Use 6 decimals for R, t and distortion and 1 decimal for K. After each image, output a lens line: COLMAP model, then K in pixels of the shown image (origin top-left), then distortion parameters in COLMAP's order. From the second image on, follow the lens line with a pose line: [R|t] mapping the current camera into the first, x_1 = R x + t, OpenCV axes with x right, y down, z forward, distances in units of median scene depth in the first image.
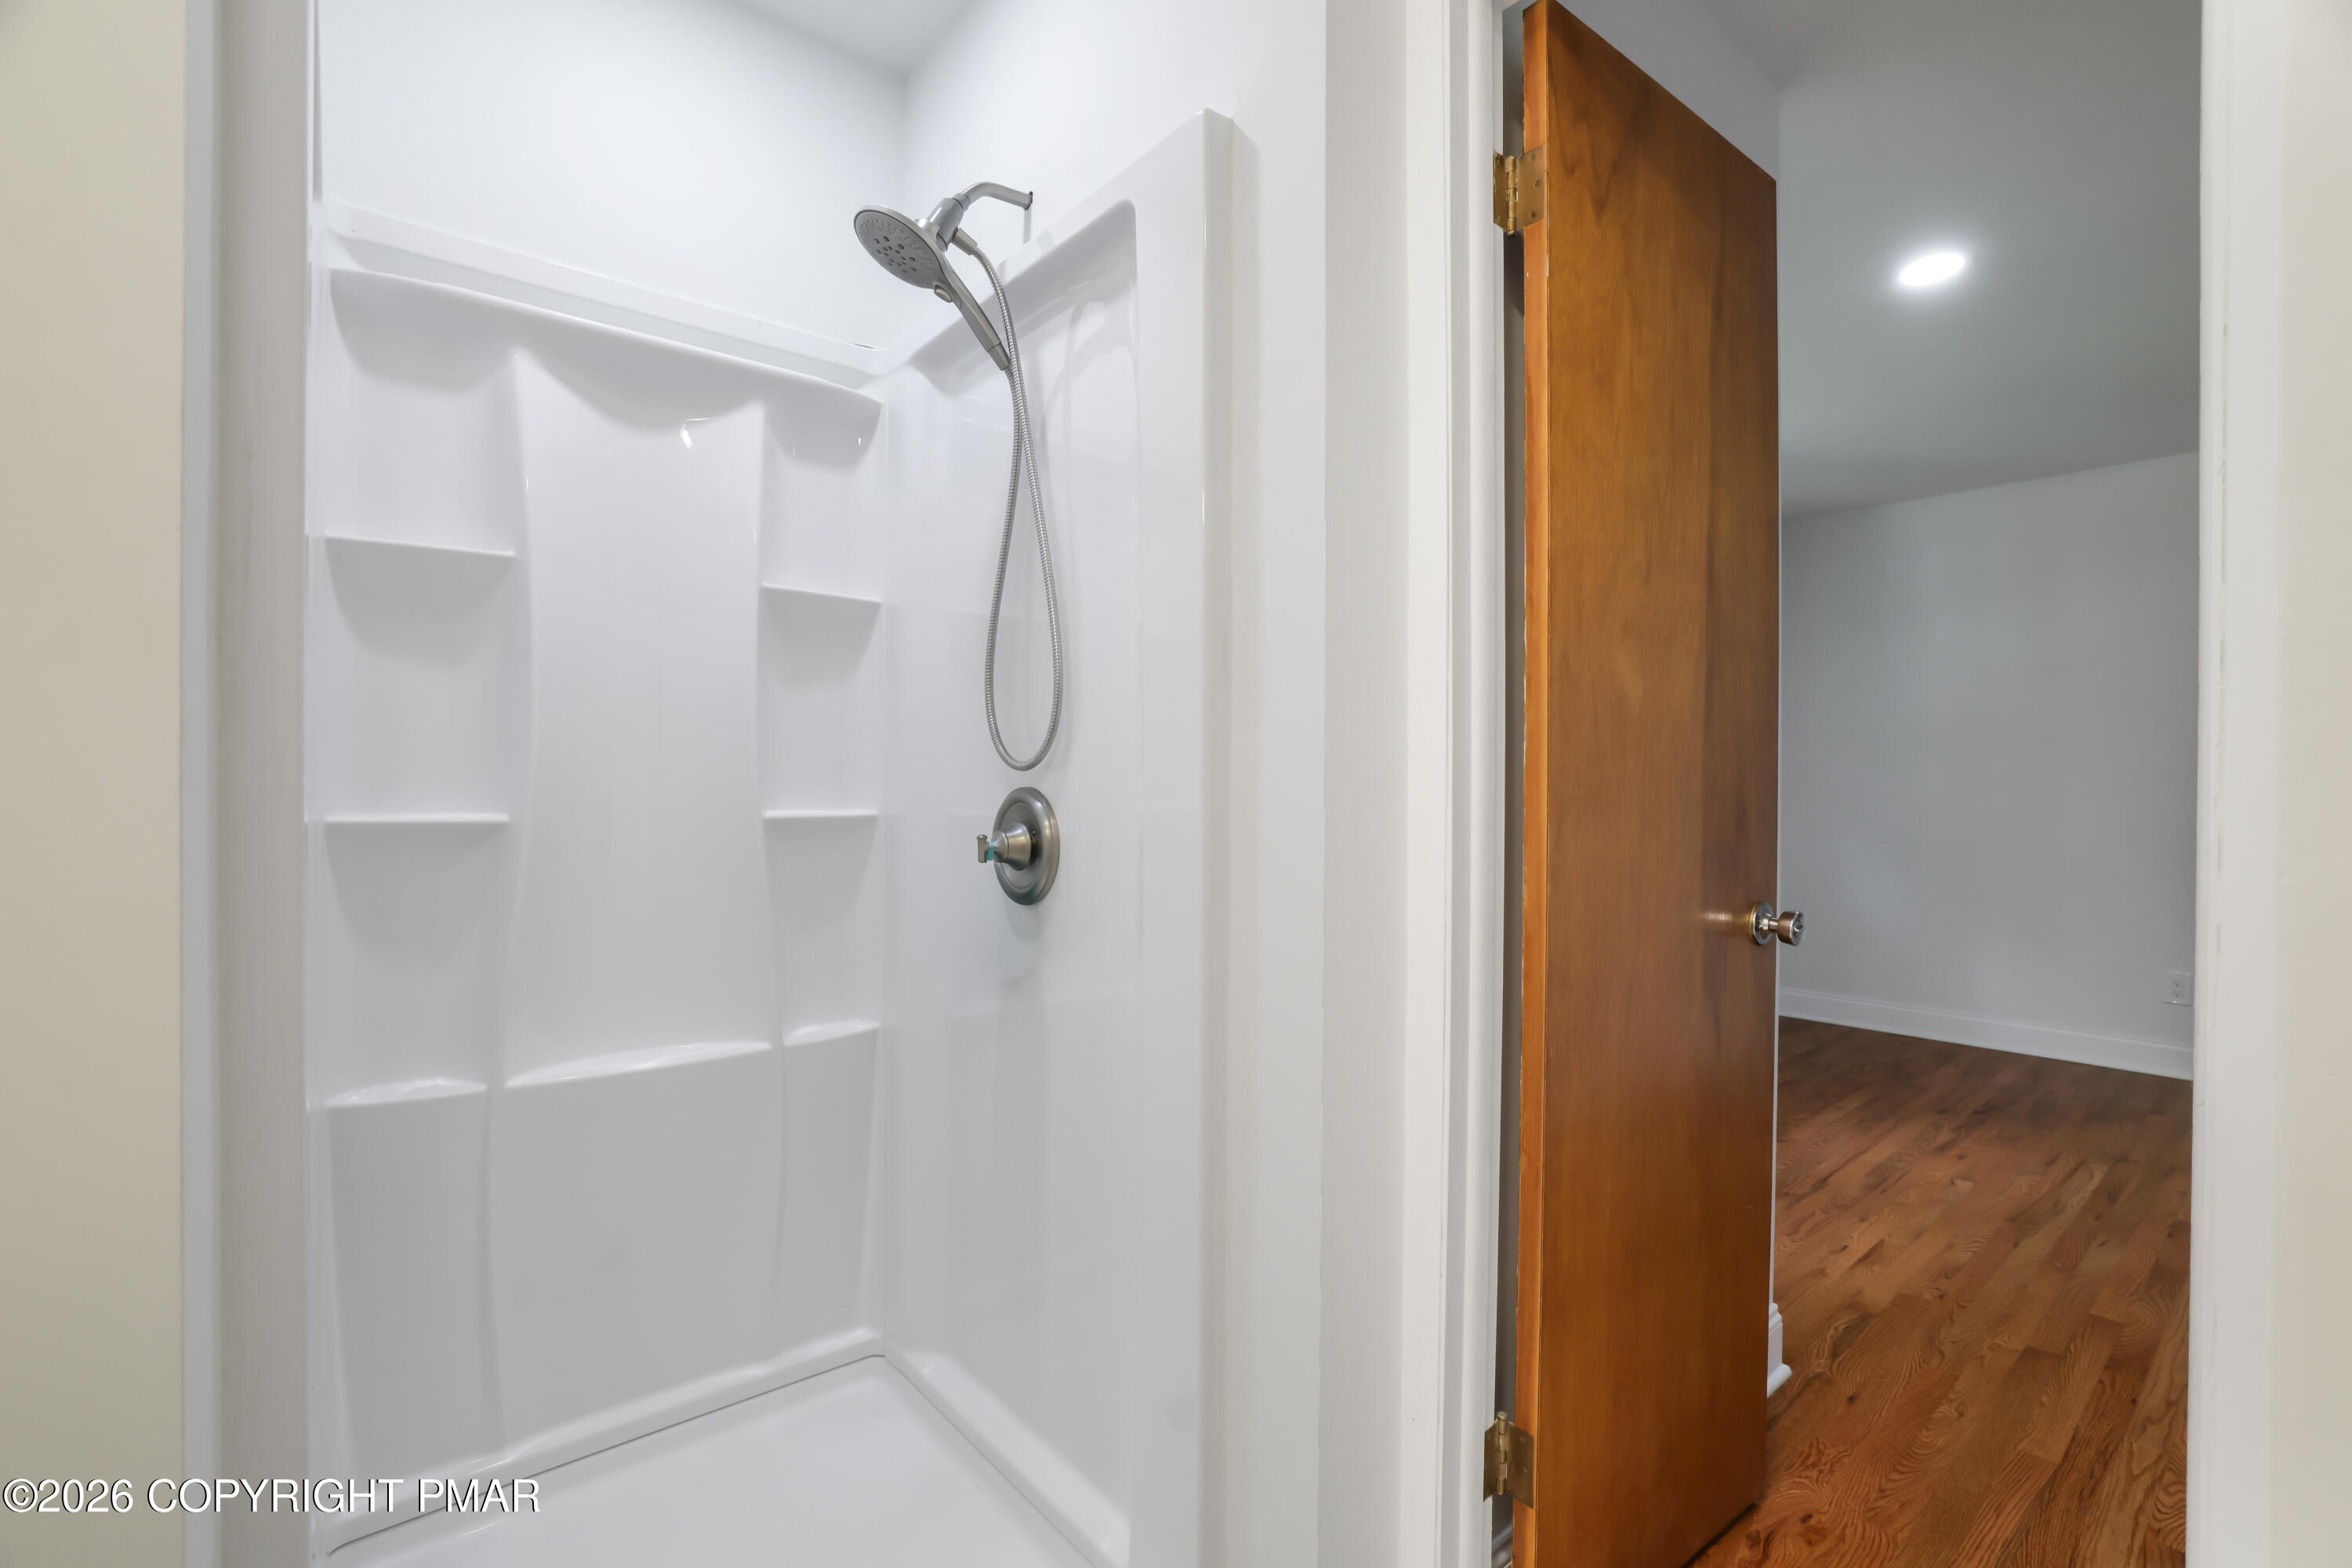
lens RADIAL K [[1026.1, 0, 1152.6], [0, 1026.1, 796.9], [0, 0, 1]] dist [-0.048178, 0.018789]
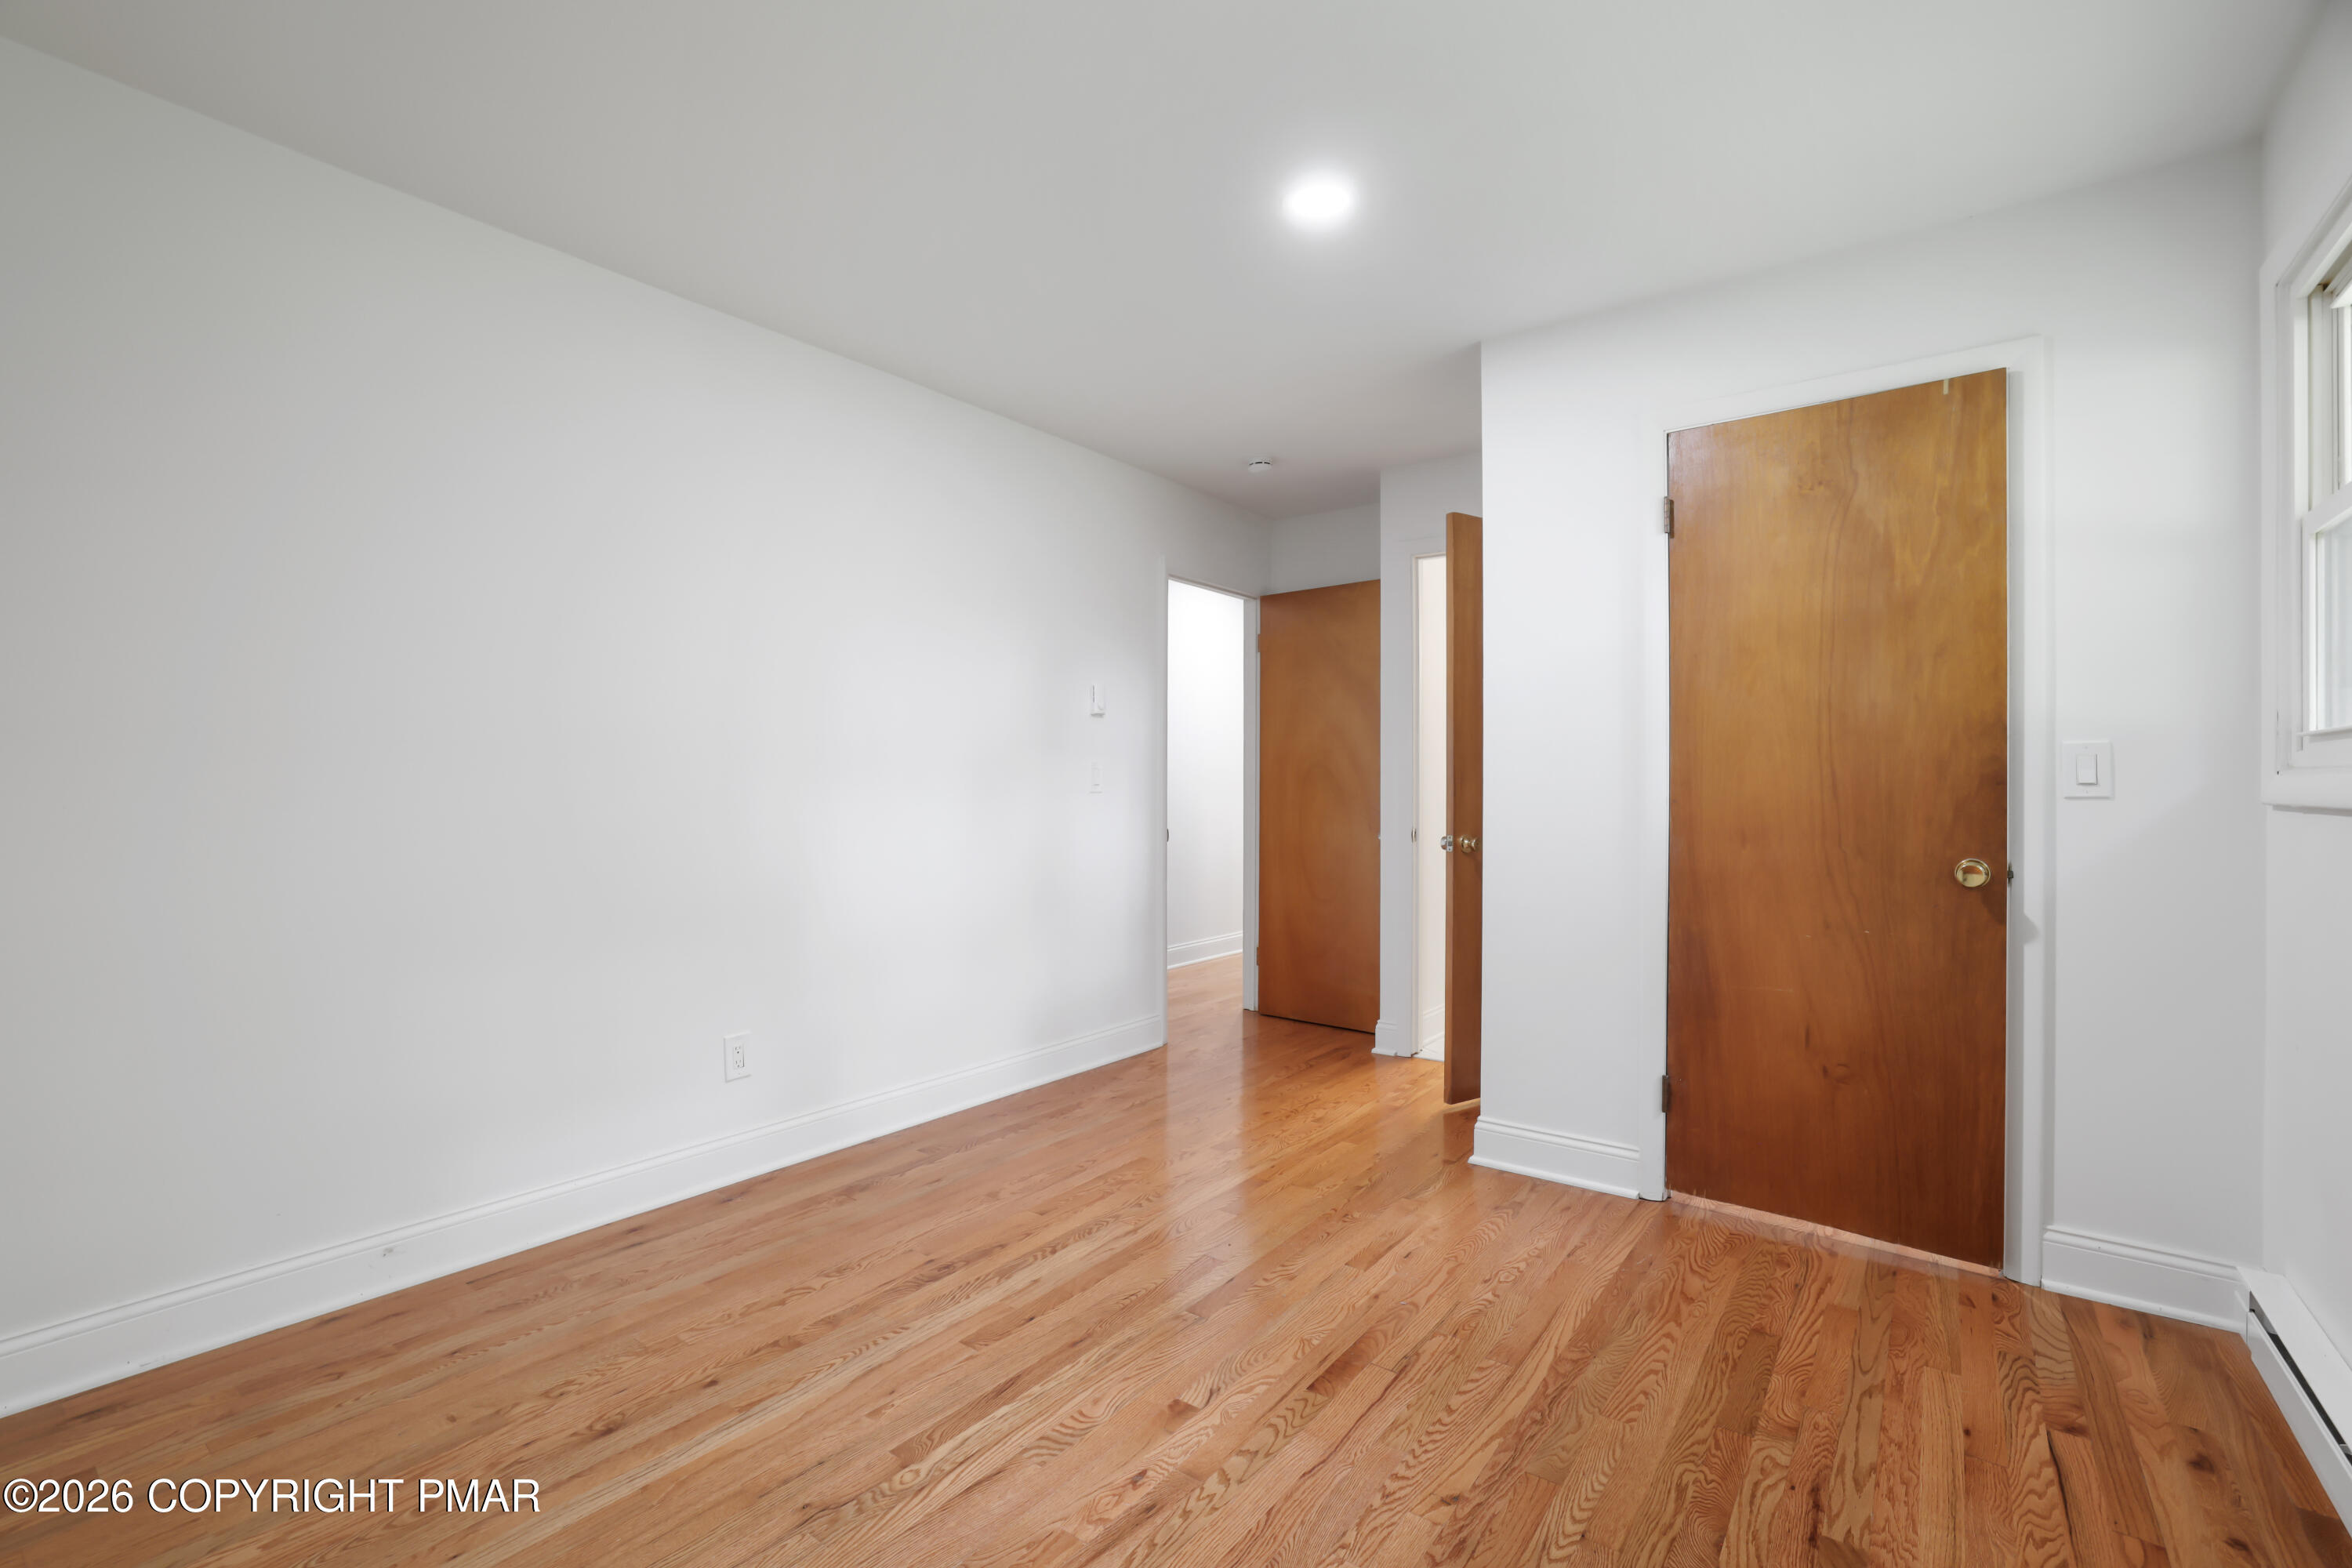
lens RADIAL K [[1026.1, 0, 1152.6], [0, 1026.1, 796.9], [0, 0, 1]] dist [-0.048178, 0.018789]
pose [[-0.971196, -0.008406, -0.238133, 0.977653], [-0.012752, 0.999779, 0.016716, -0.003659], [0.237940, 0.019271, -0.971089, 1.582525]]
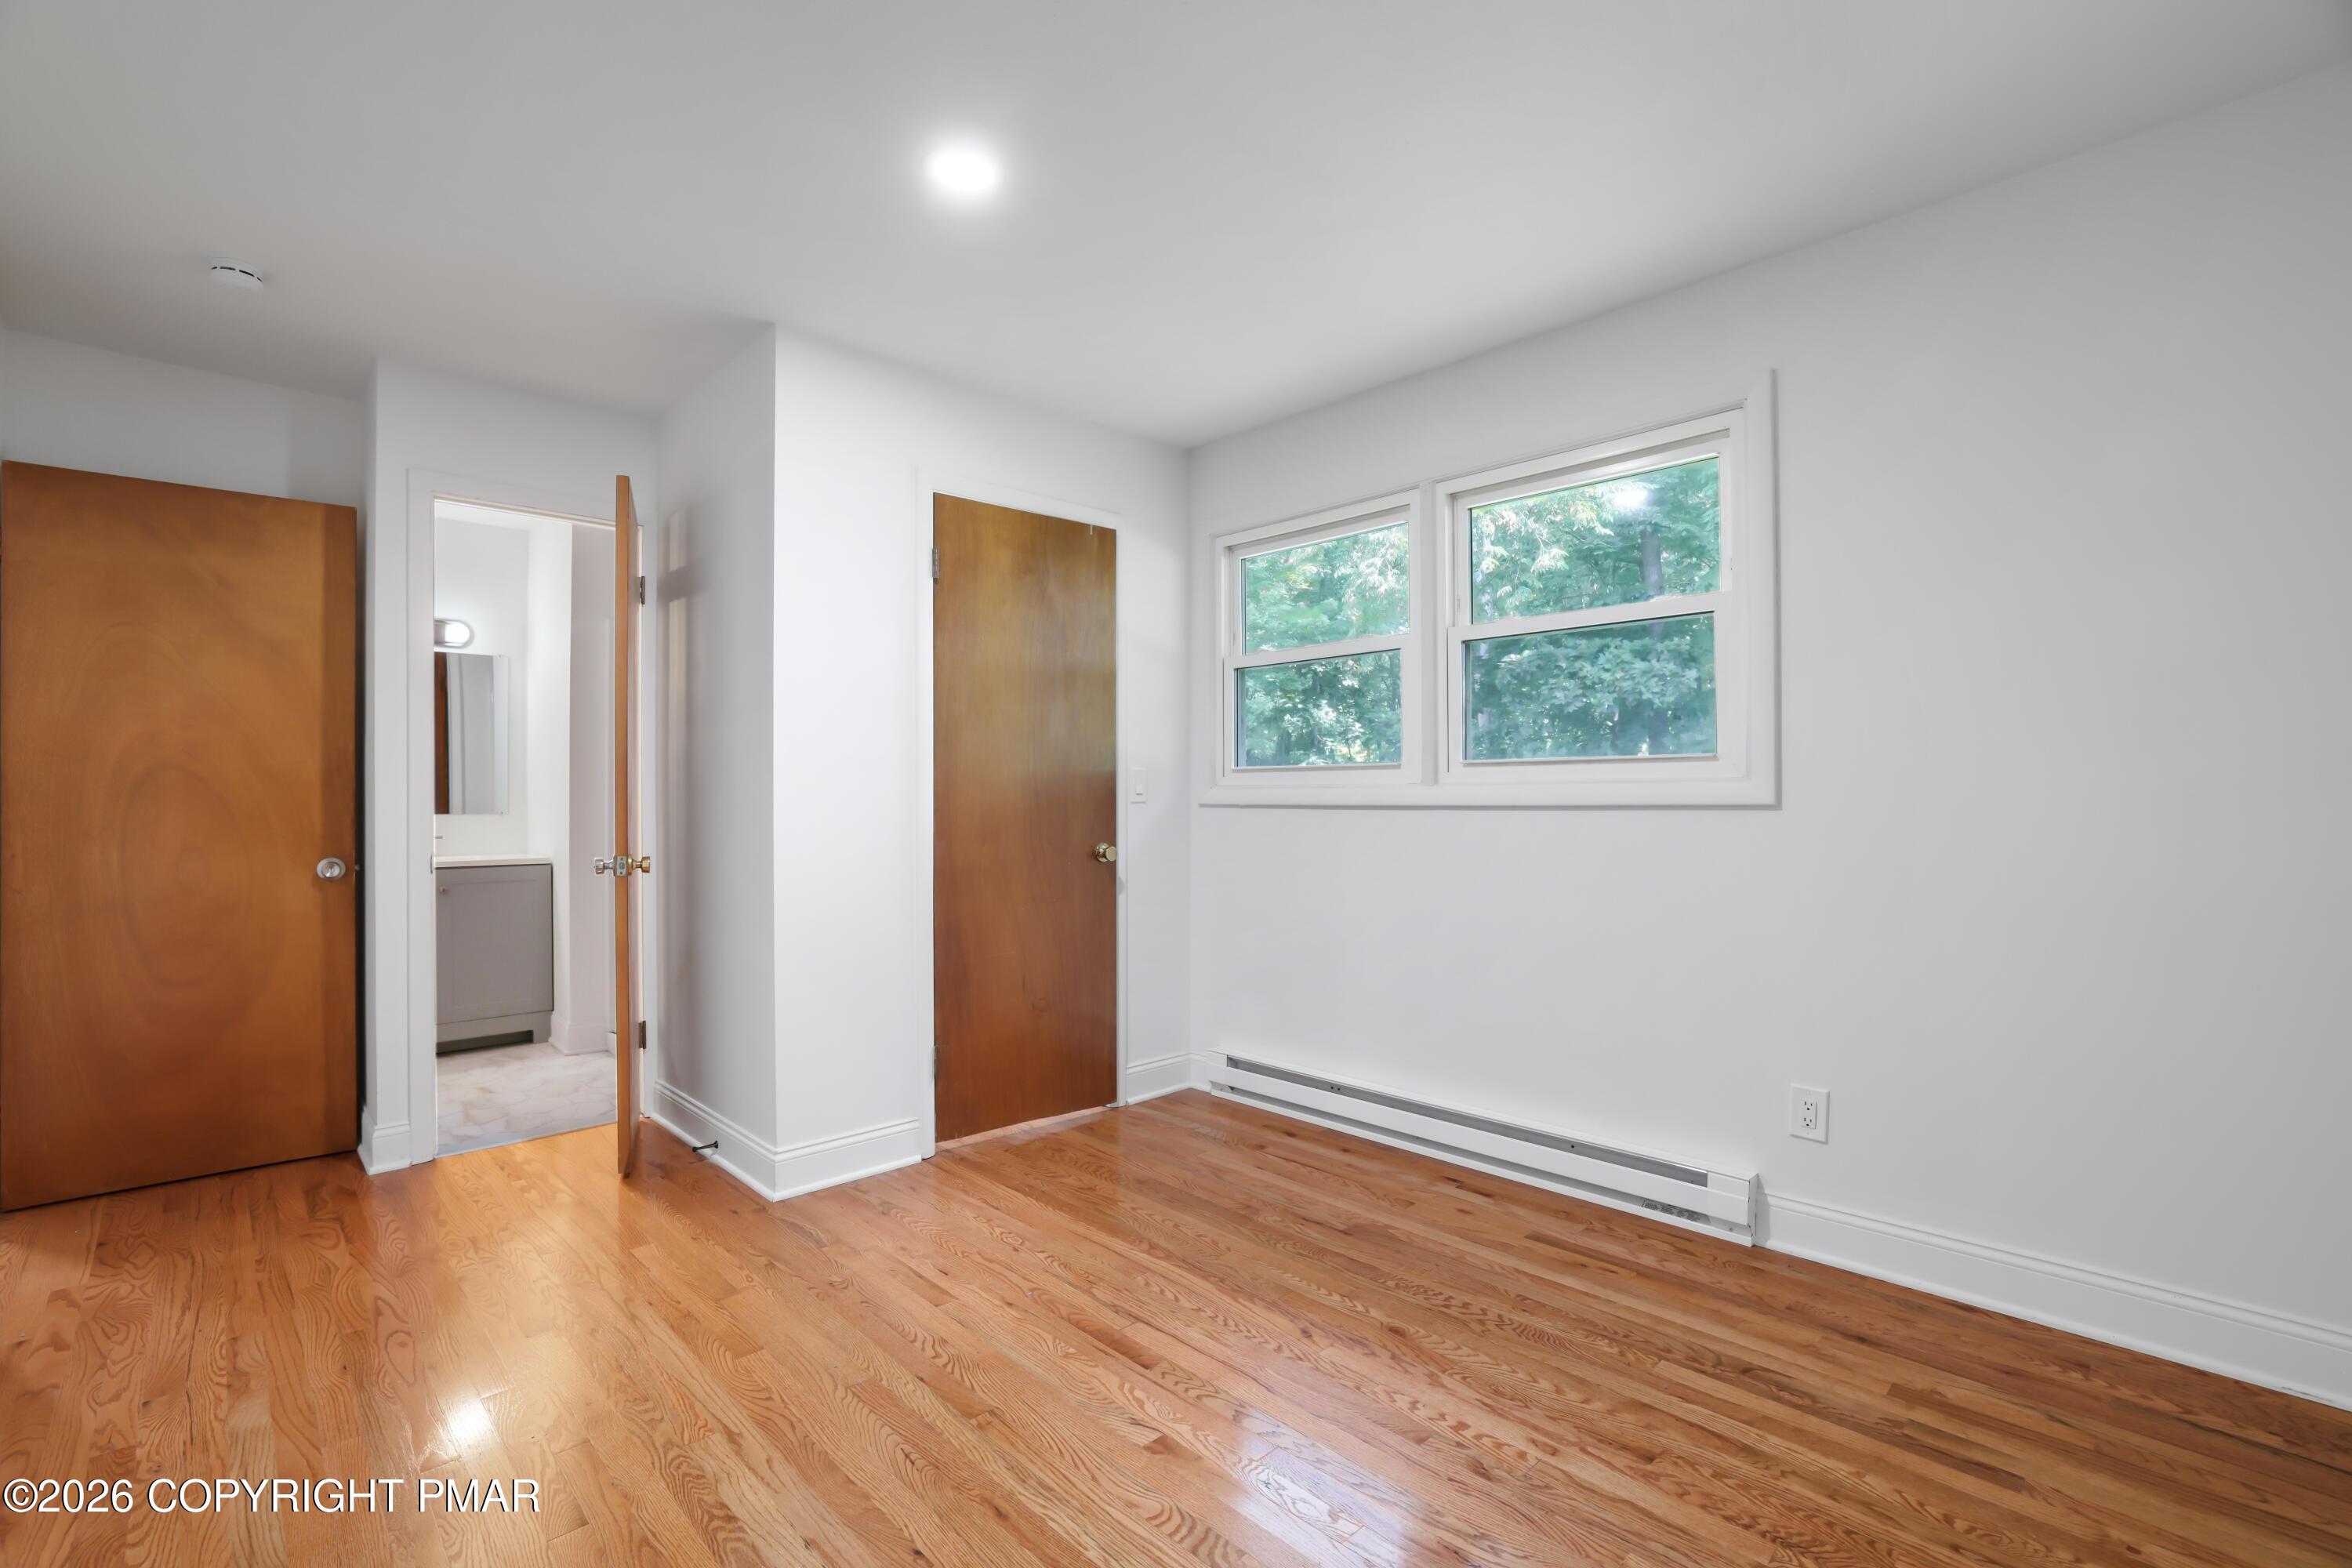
lens RADIAL K [[1026.1, 0, 1152.6], [0, 1026.1, 796.9], [0, 0, 1]] dist [-0.048178, 0.018789]
pose [[0.073443, -0.008483, -0.997263, 1.402106], [-0.005327, 0.999946, -0.008898, 0.005455], [0.997285, 0.005966, 0.073394, 0.944189]]
